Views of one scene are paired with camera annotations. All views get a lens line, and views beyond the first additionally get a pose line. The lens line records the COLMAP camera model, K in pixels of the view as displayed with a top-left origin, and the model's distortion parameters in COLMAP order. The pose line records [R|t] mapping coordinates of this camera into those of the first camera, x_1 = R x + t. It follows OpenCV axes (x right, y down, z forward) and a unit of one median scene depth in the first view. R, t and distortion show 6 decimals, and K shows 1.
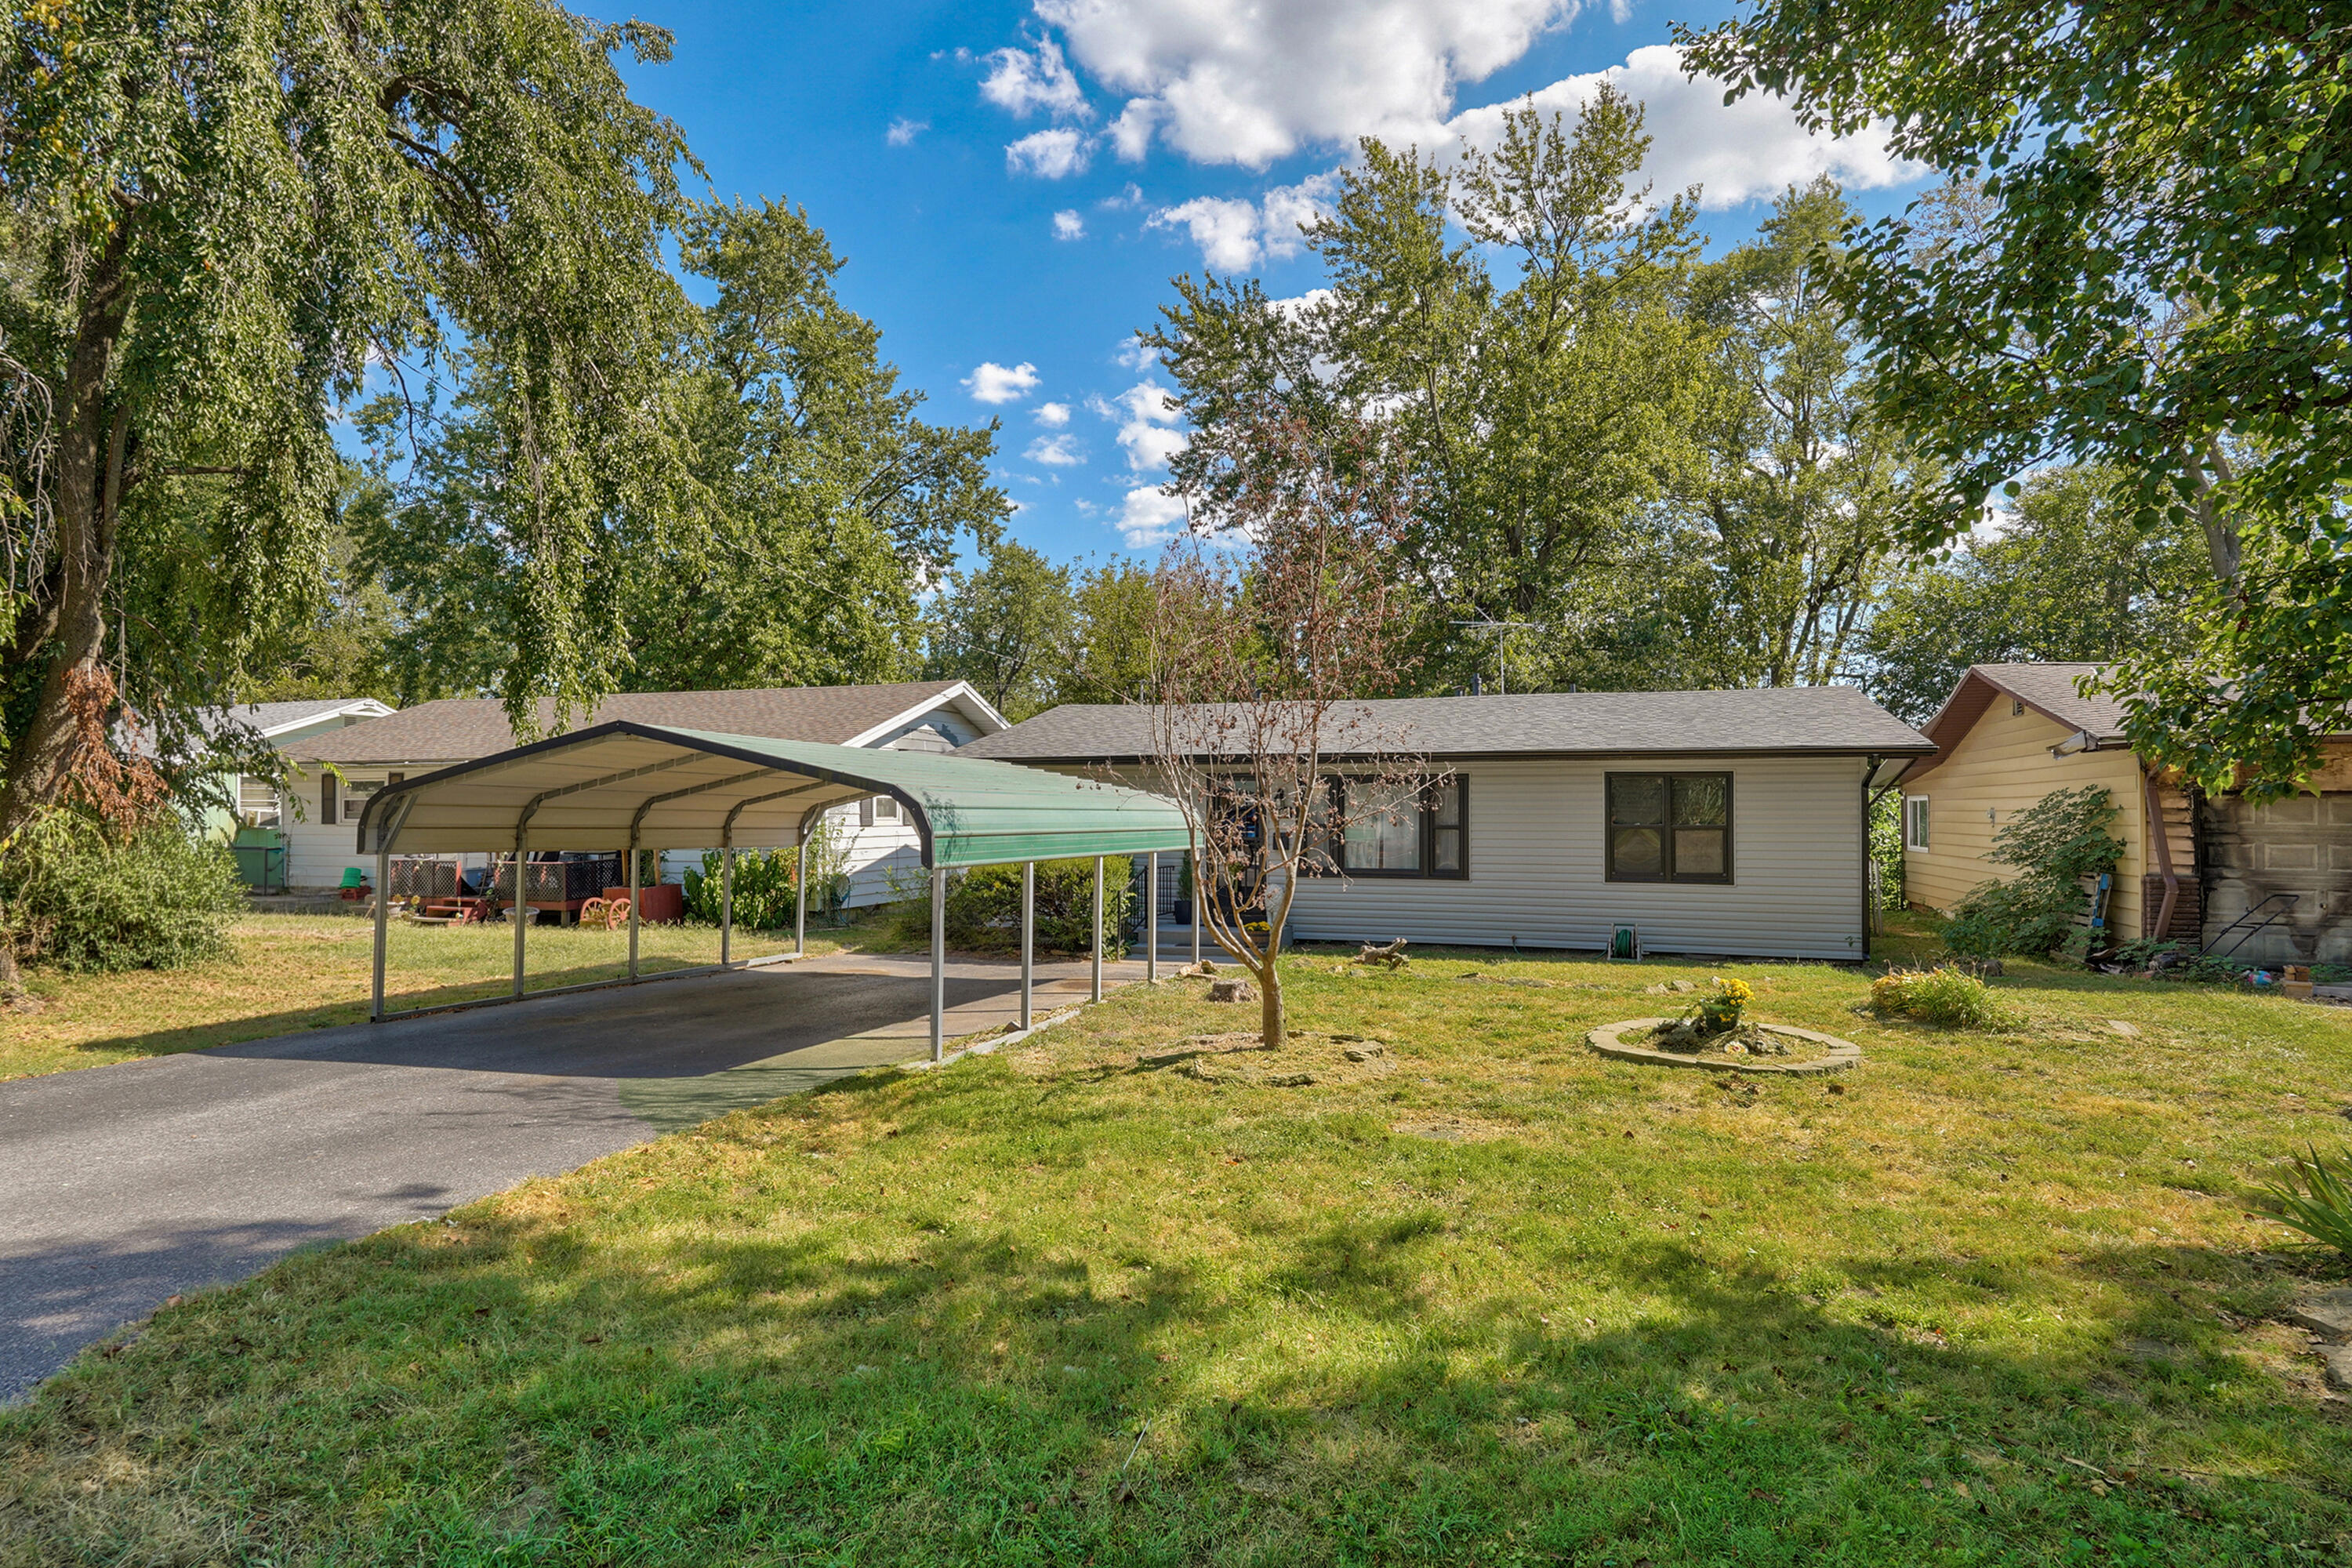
lens RADIAL K [[1278.4, 0, 1170.9], [0, 1278.4, 772.9], [0, 0, 1]] dist [0.002333, 0.001118]
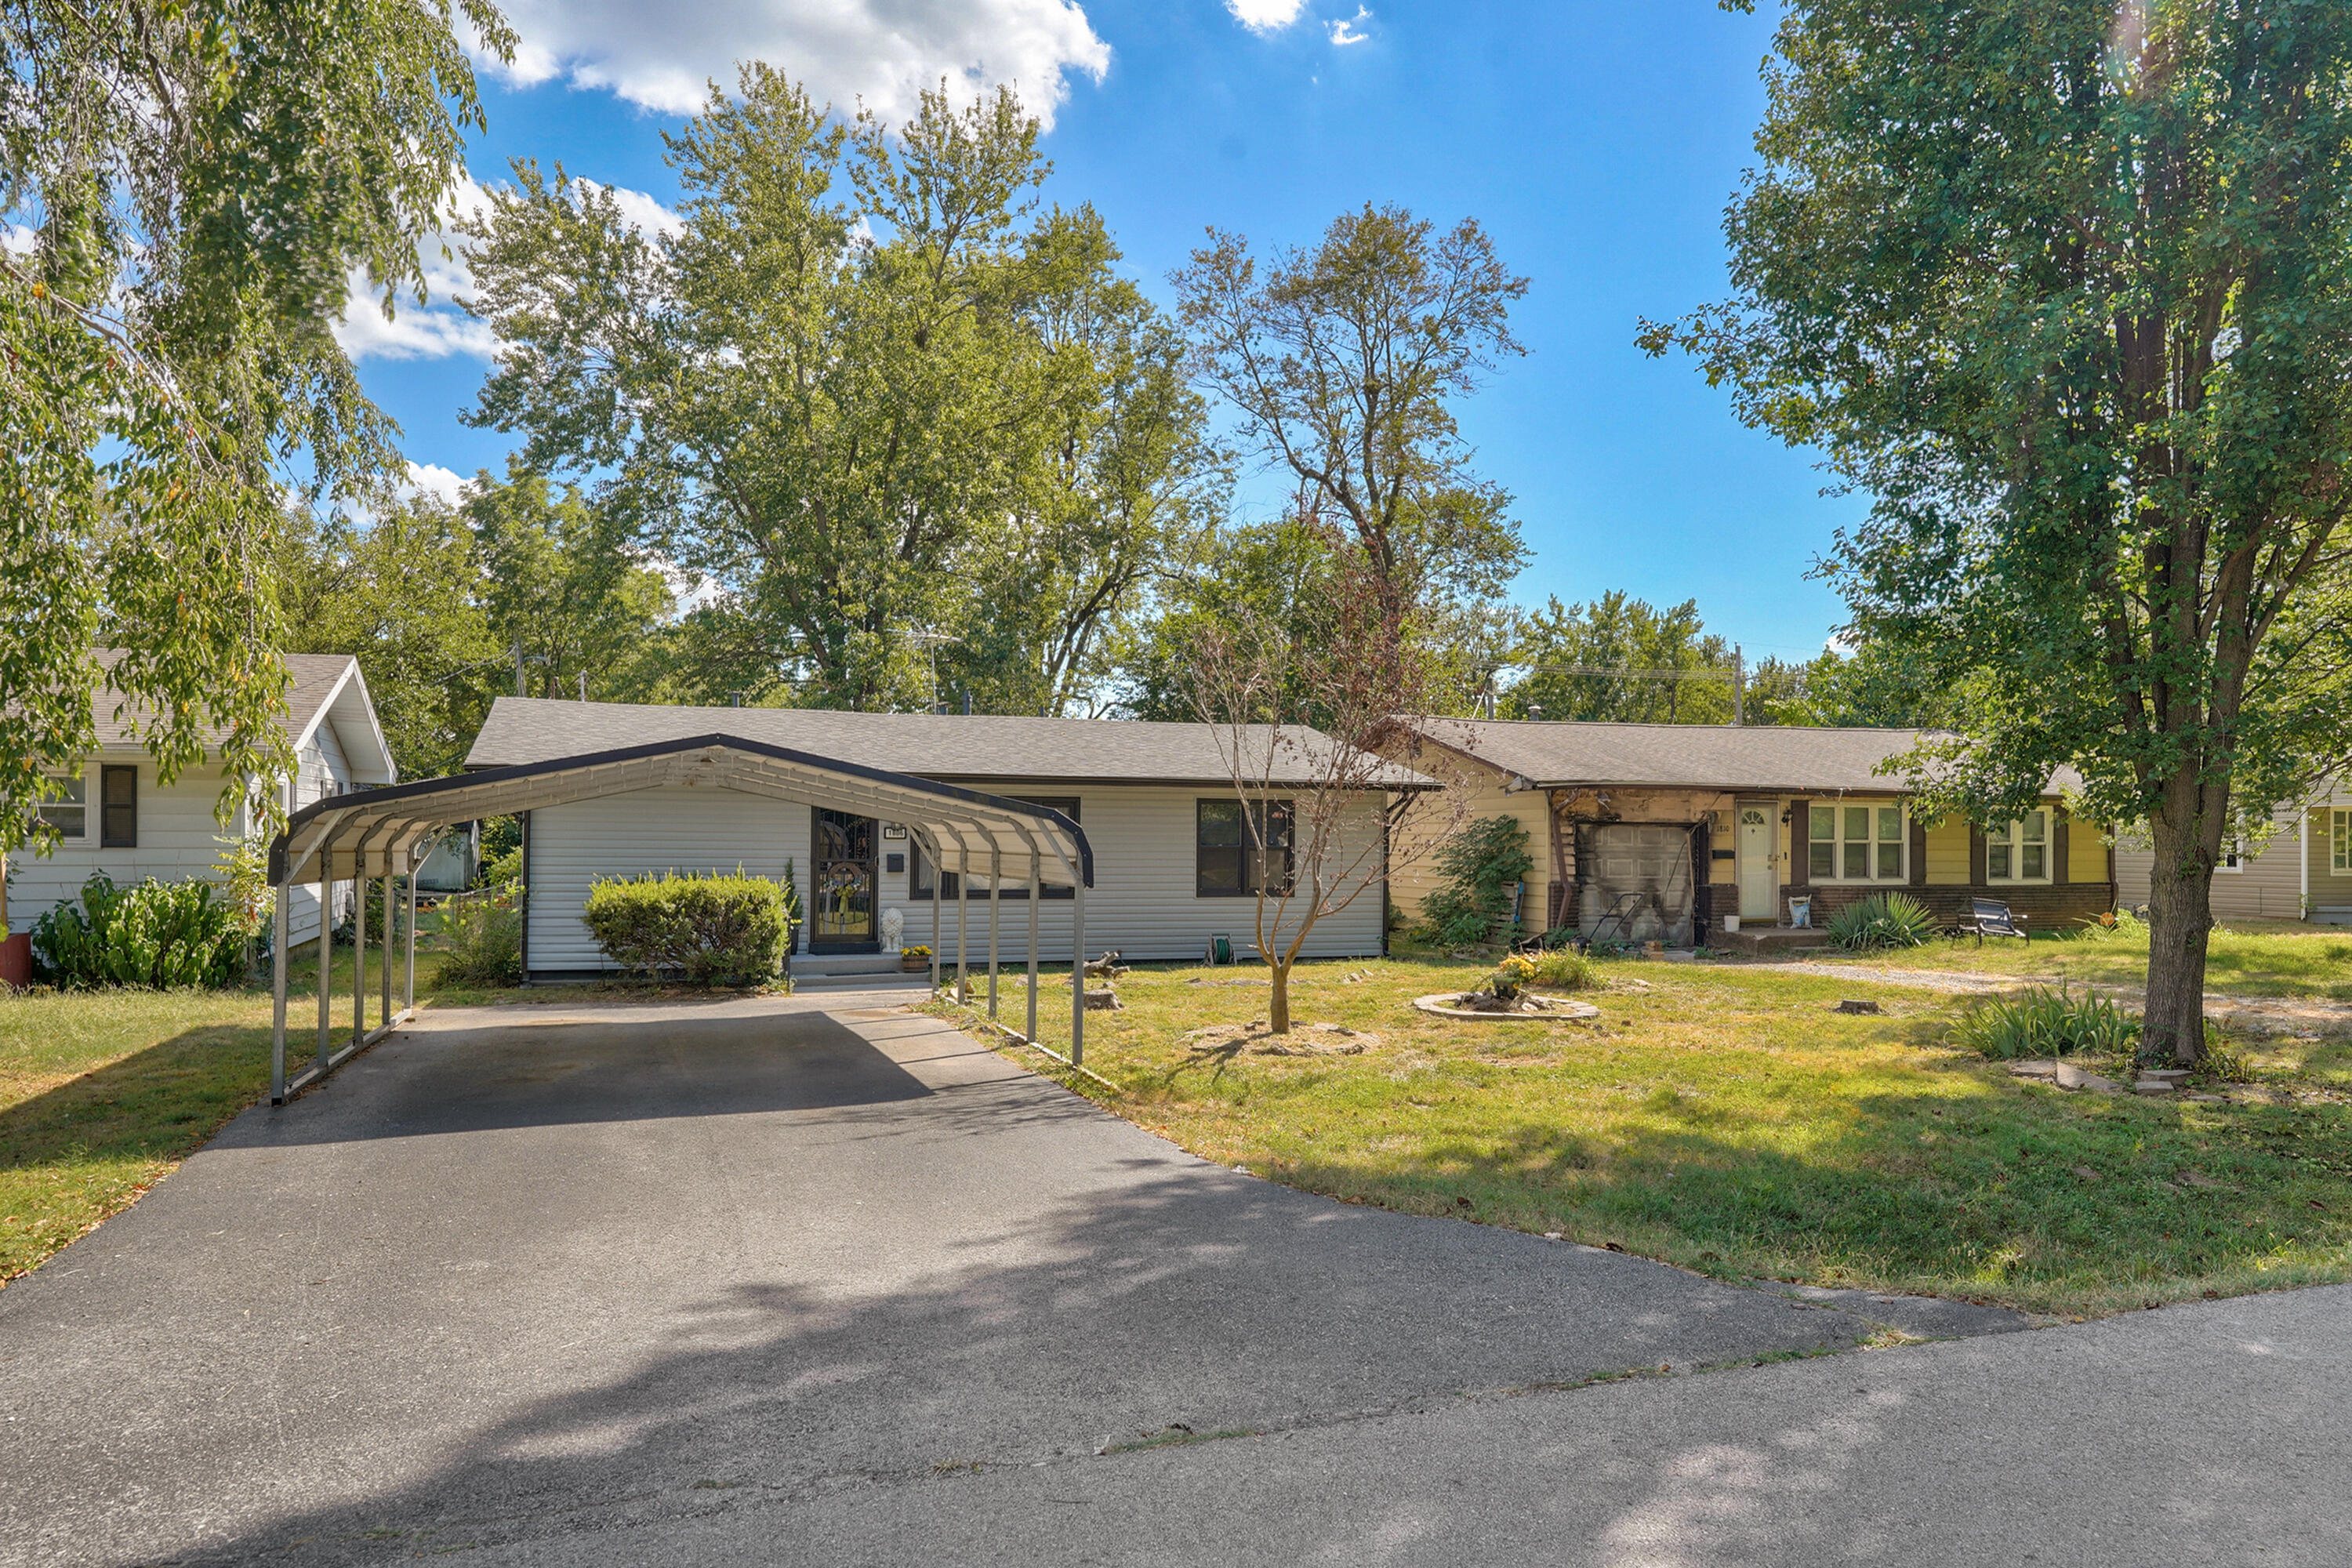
lens RADIAL K [[1561.2, 0, 1178.4], [0, 1561.2, 796.3], [0, 0, 1]] dist [0.007781, 0.000510]
pose [[0.777439, 0.019218, 0.628665, -0.524734], [-0.025441, 0.999676, 0.000902, -0.003444], [-0.628443, -0.016695, 0.777676, -0.044600]]
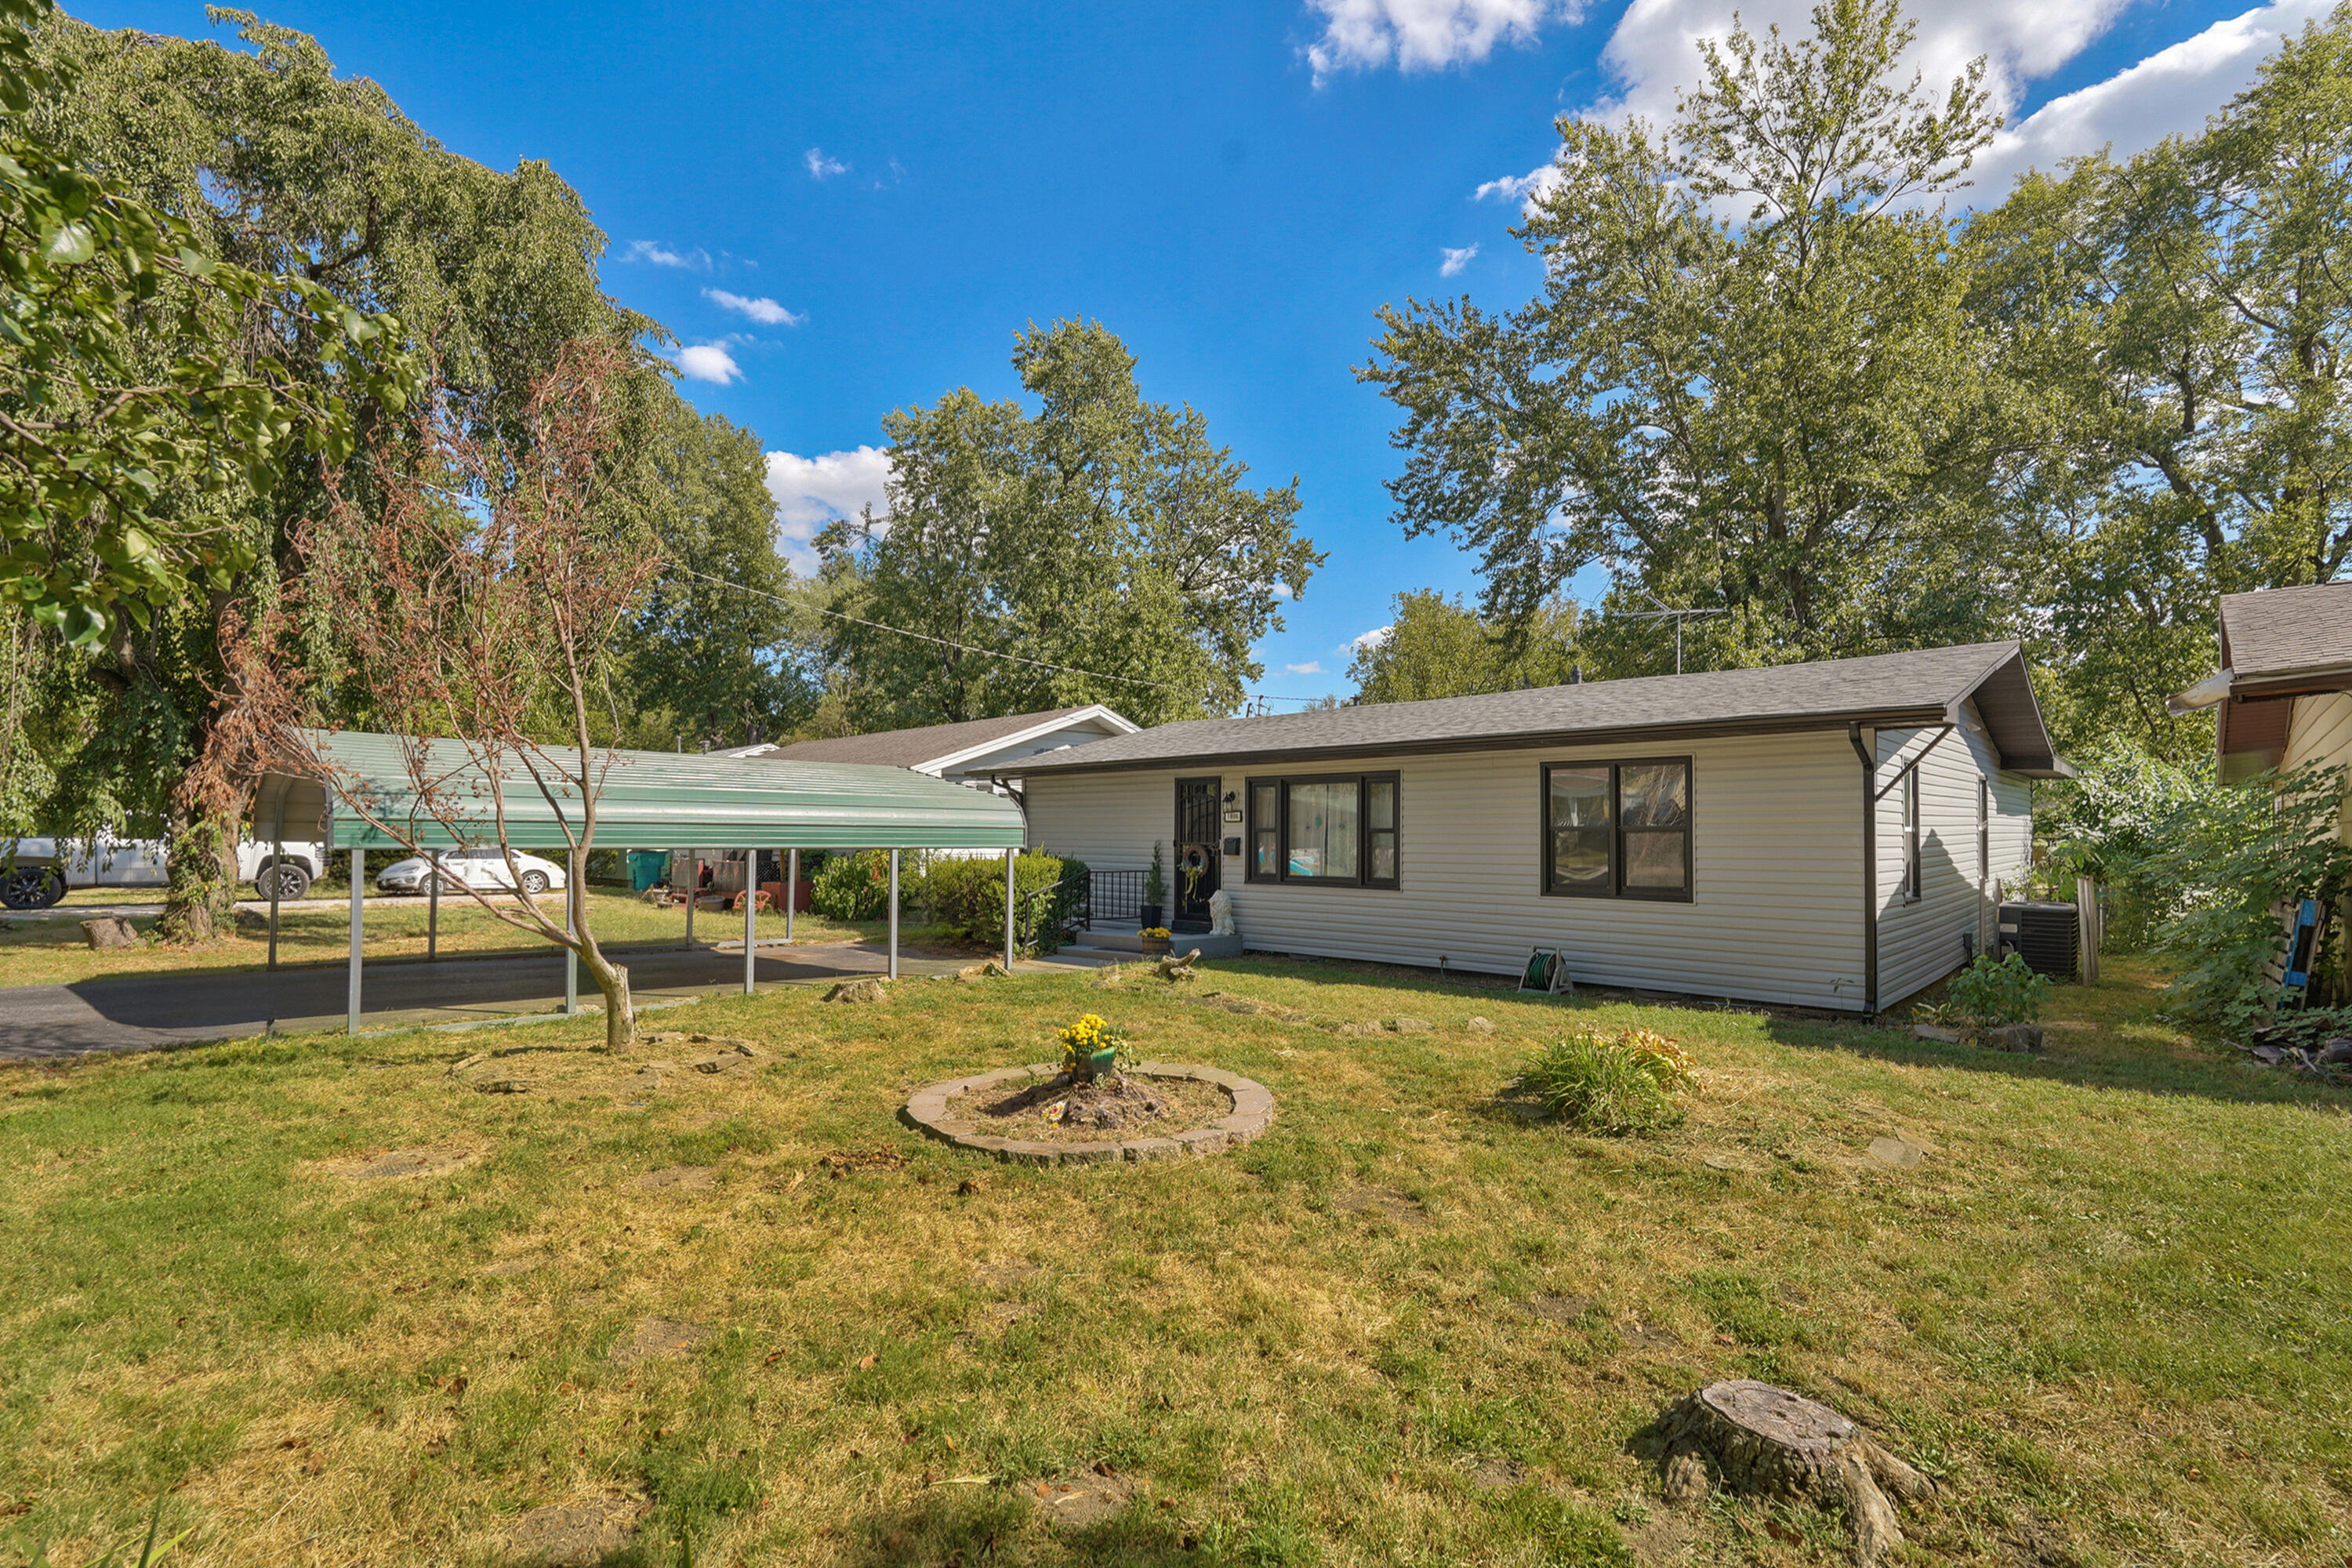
lens RADIAL K [[1064.6, 0, 1185.0], [0, 1064.6, 804.3], [0, 0, 1]] dist [-0.001864, -0.000219]
pose [[0.898924, -0.012773, -0.437919, 0.432261], [0.012791, 0.999914, -0.002910, 0.025606], [0.437918, -0.002985, 0.899010, 0.287666]]
